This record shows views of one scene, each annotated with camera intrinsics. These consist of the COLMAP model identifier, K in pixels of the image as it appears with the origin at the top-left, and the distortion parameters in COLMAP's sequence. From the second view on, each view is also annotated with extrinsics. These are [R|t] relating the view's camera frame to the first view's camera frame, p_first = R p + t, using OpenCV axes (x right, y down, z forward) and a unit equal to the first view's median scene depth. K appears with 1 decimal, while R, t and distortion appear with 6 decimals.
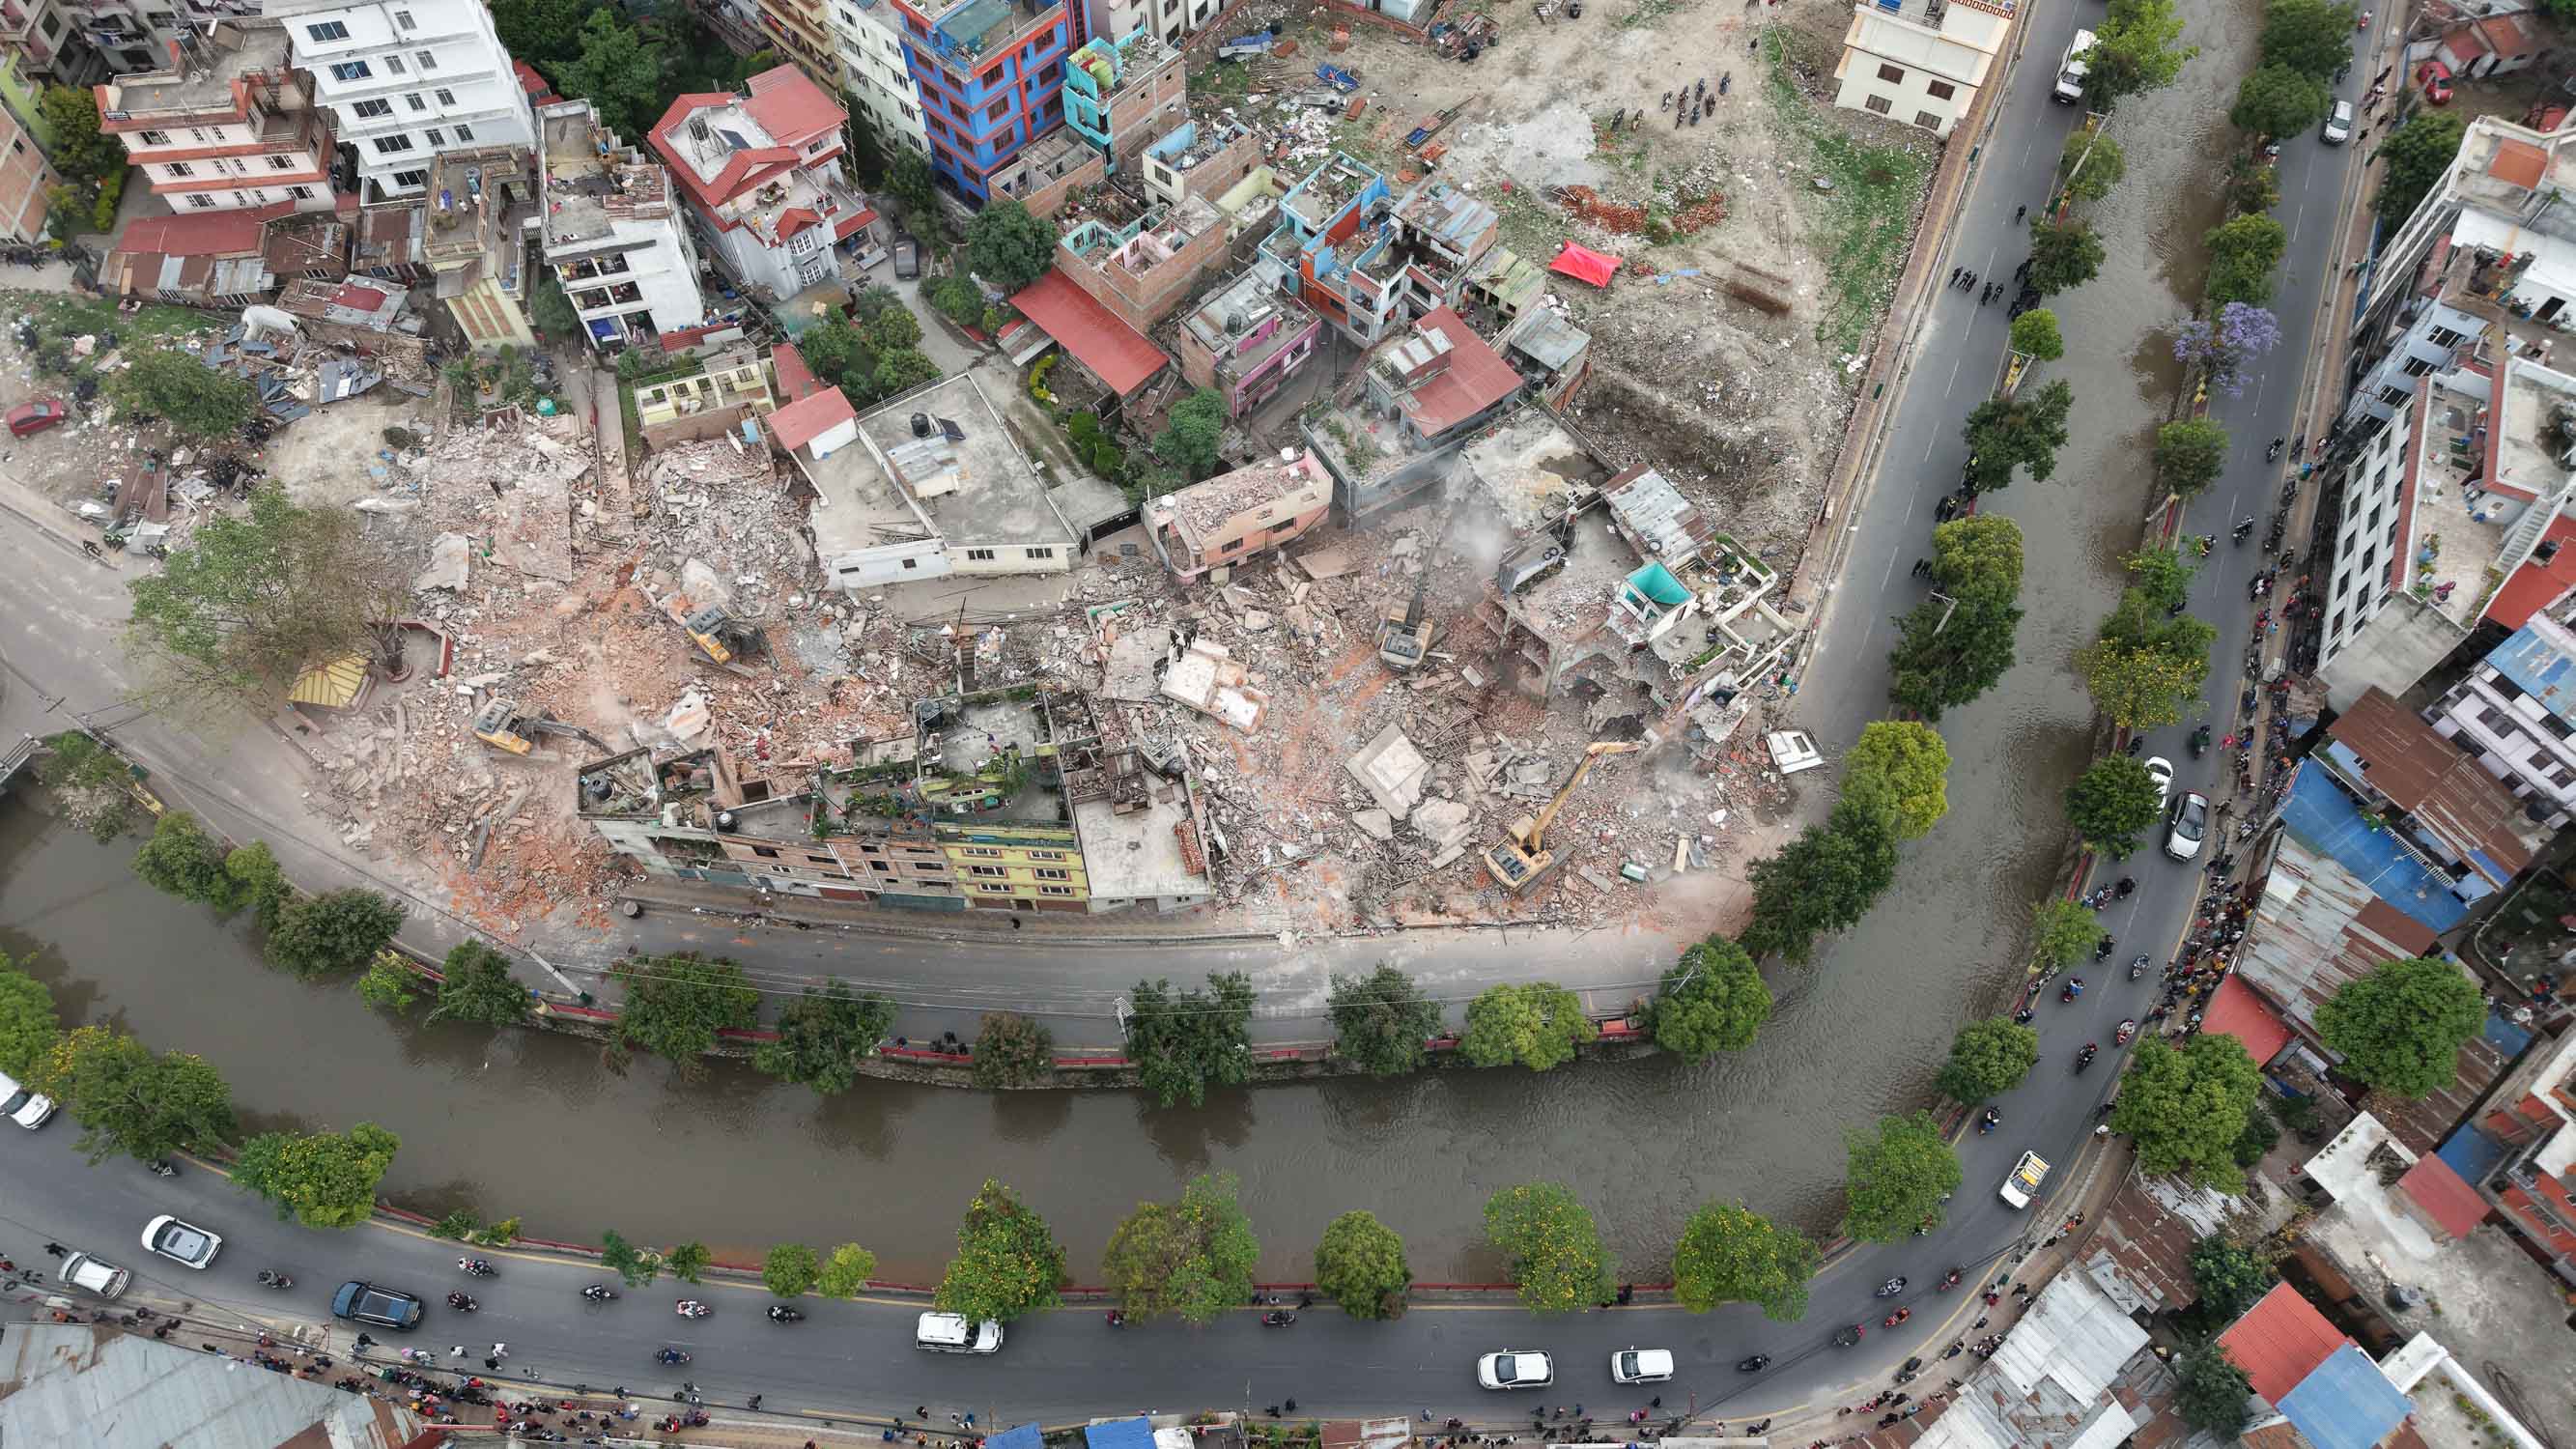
lens RADIAL K [[1734.5, 0, 1288.0], [0, 1734.5, 724.5], [0, 0, 1]] dist [0.042214, -0.050610]
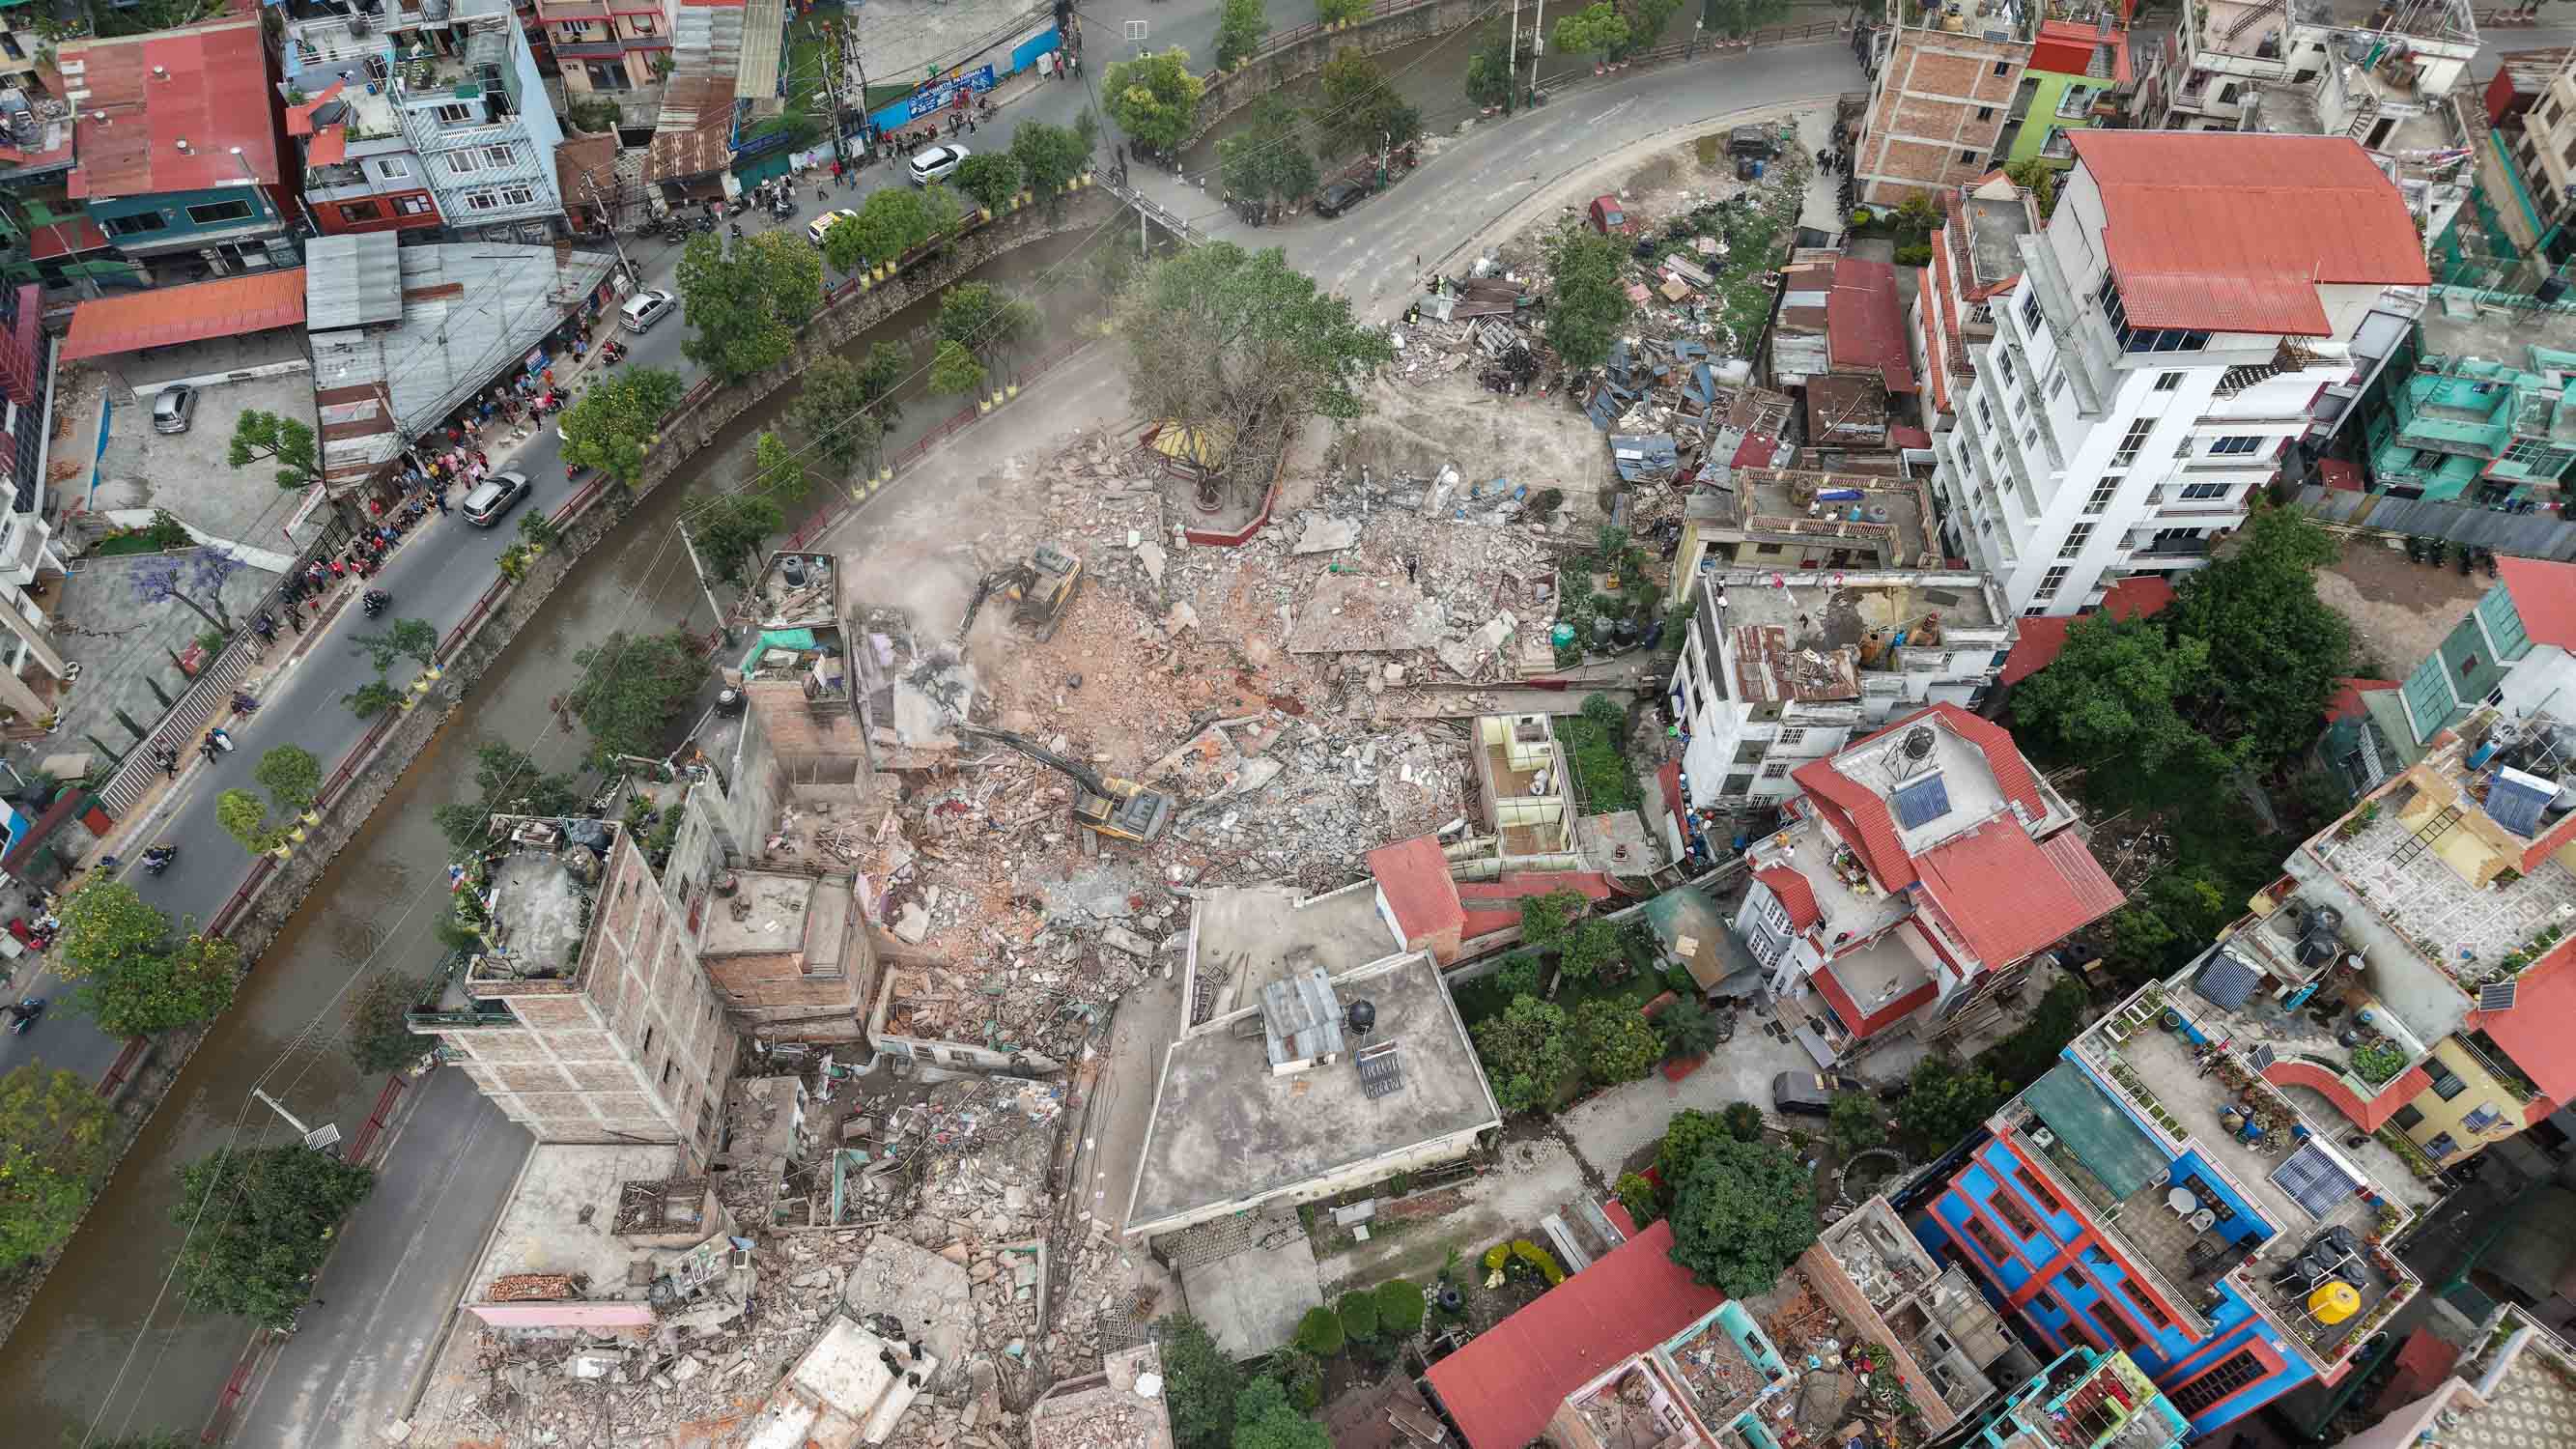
lens RADIAL K [[1707.3, 0, 1277.5], [0, 1707.3, 736.1], [0, 0, 1]] dist [0.061072, -0.054706]
pose [[-0.237900, 0.789613, -0.565610, 0.076504], [-0.851265, 0.110908, 0.512881, -0.484413], [0.467709, 0.603498, 0.645785, 0.501430]]
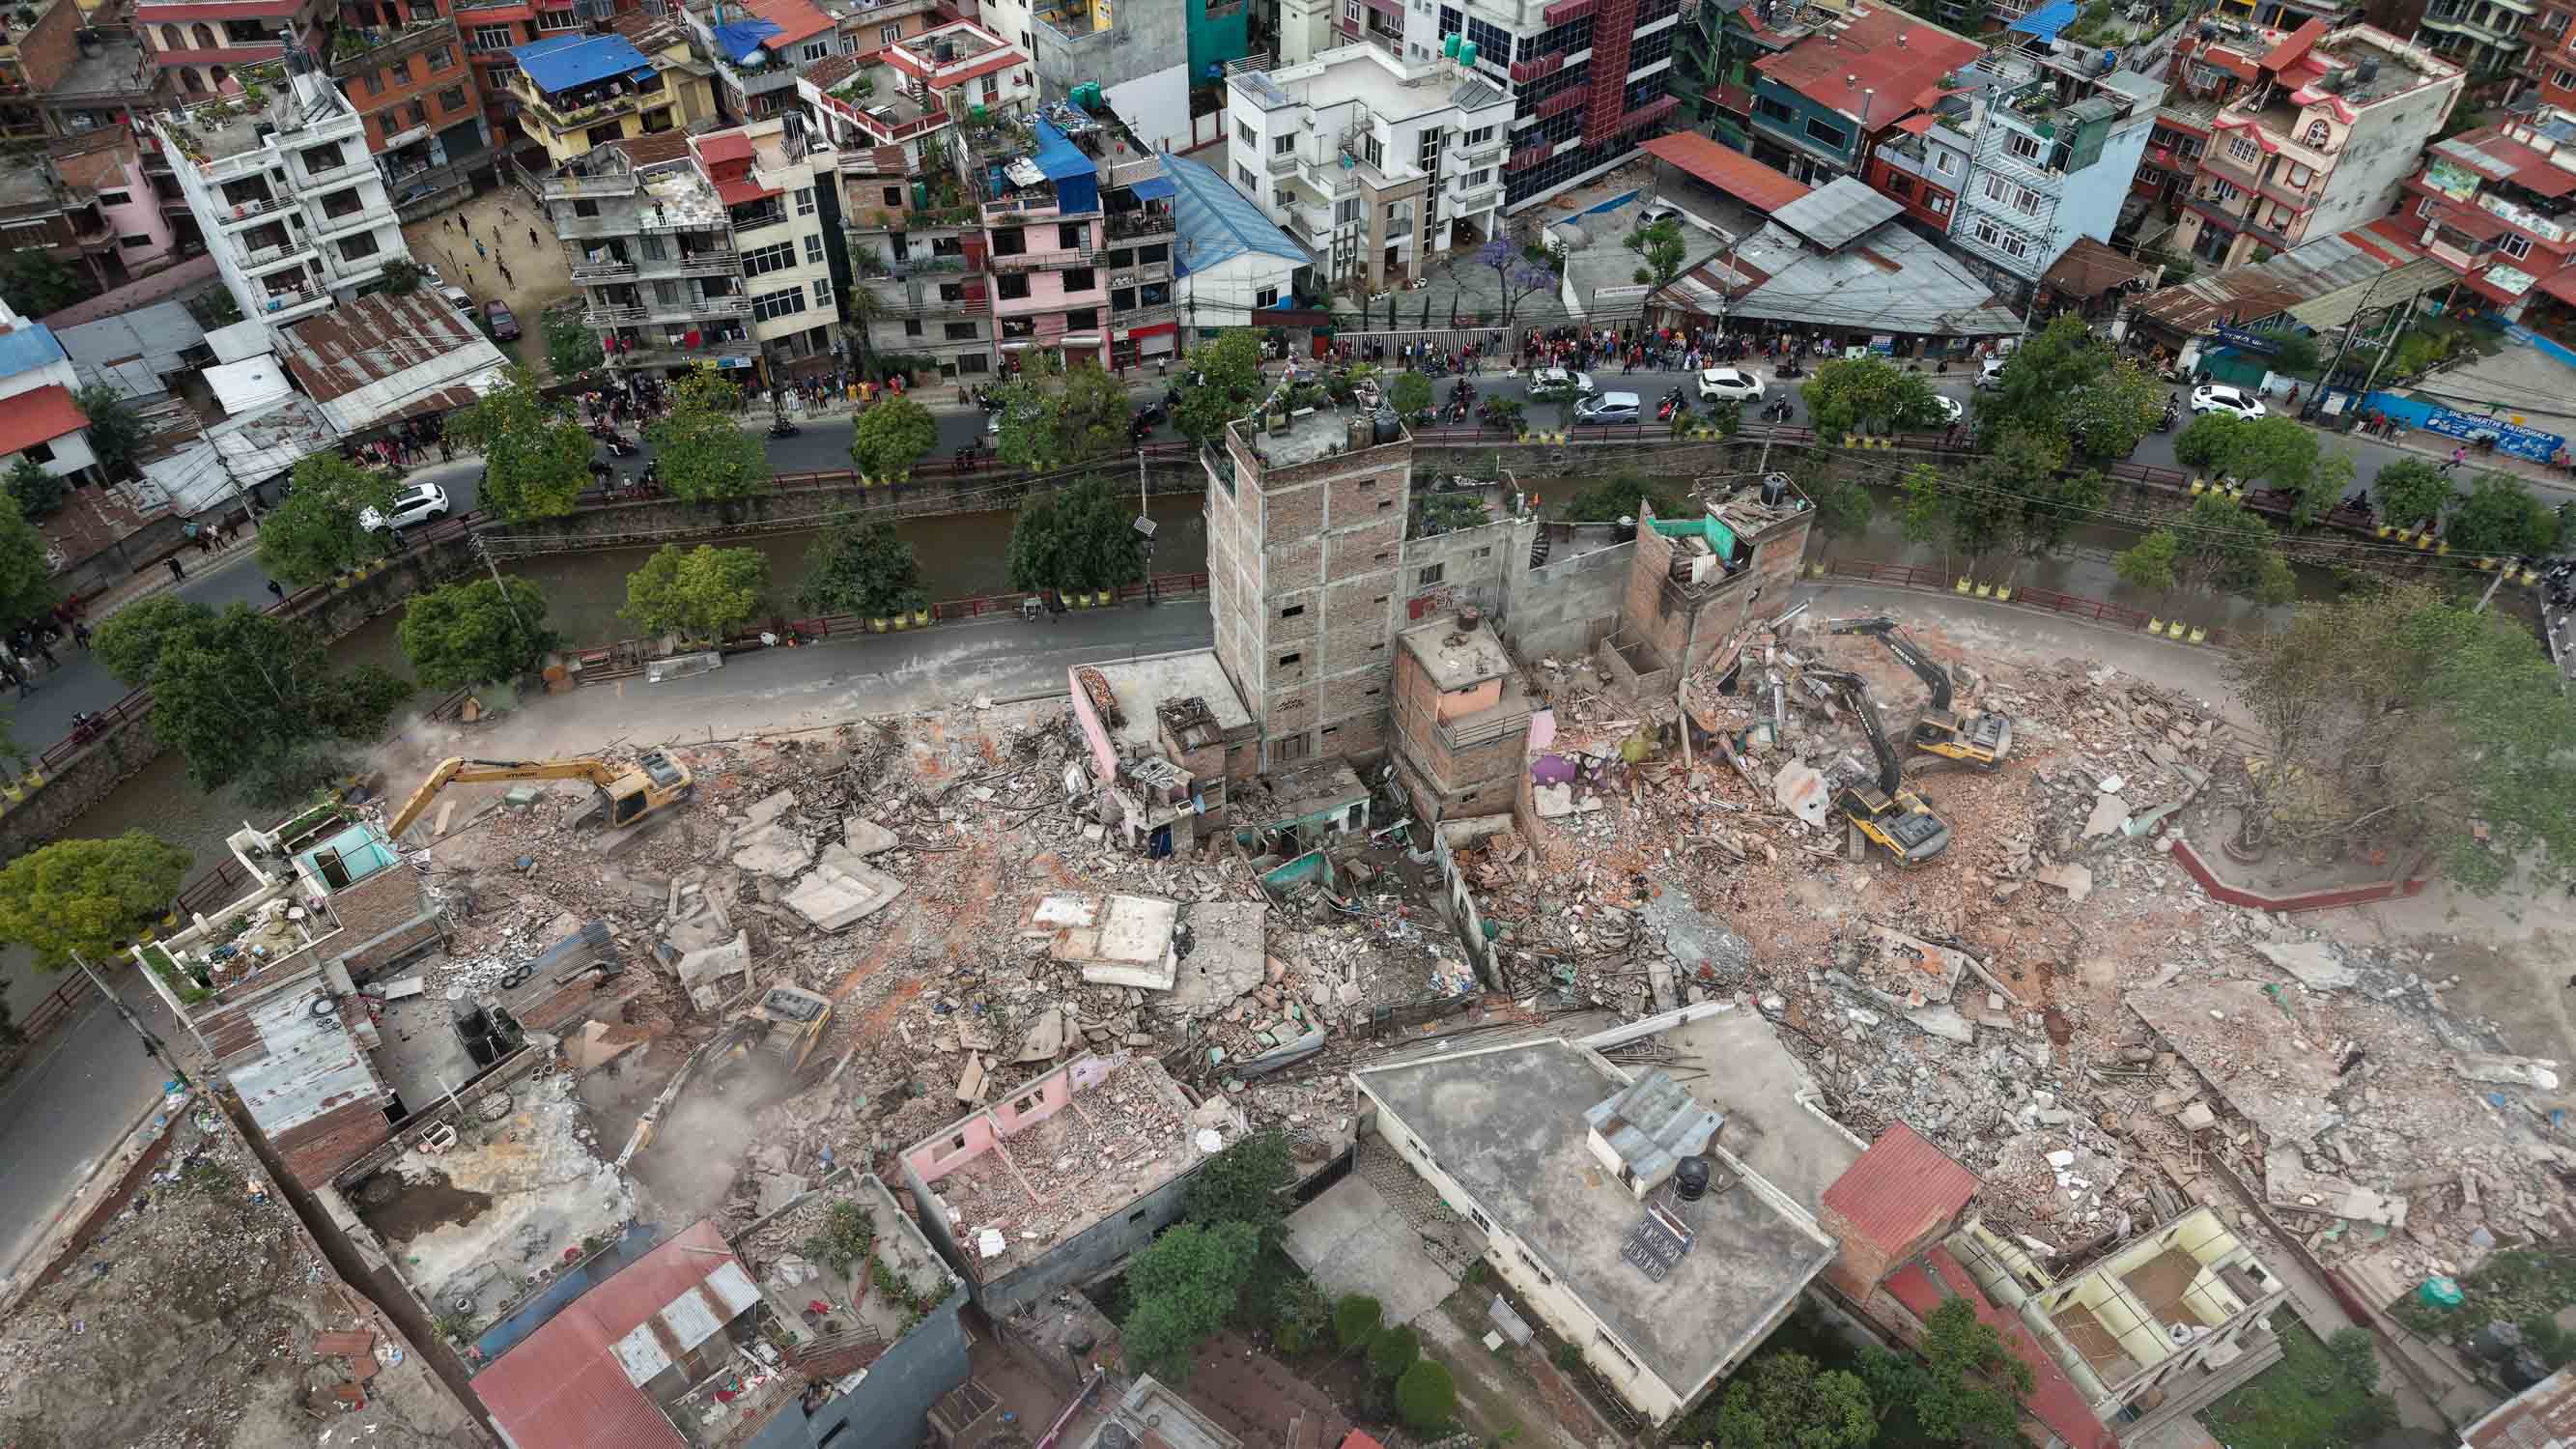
lens RADIAL K [[1704.9, 0, 1283.7], [0, 1704.9, 720.9], [0, 0, 1]] dist [0.072005, -0.098114]
pose [[-0.987367, 0.095419, -0.126497, -0.035152], [-0.146830, -0.250911, 0.956810, -0.616585], [0.059558, 0.963296, 0.261752, 0.716542]]
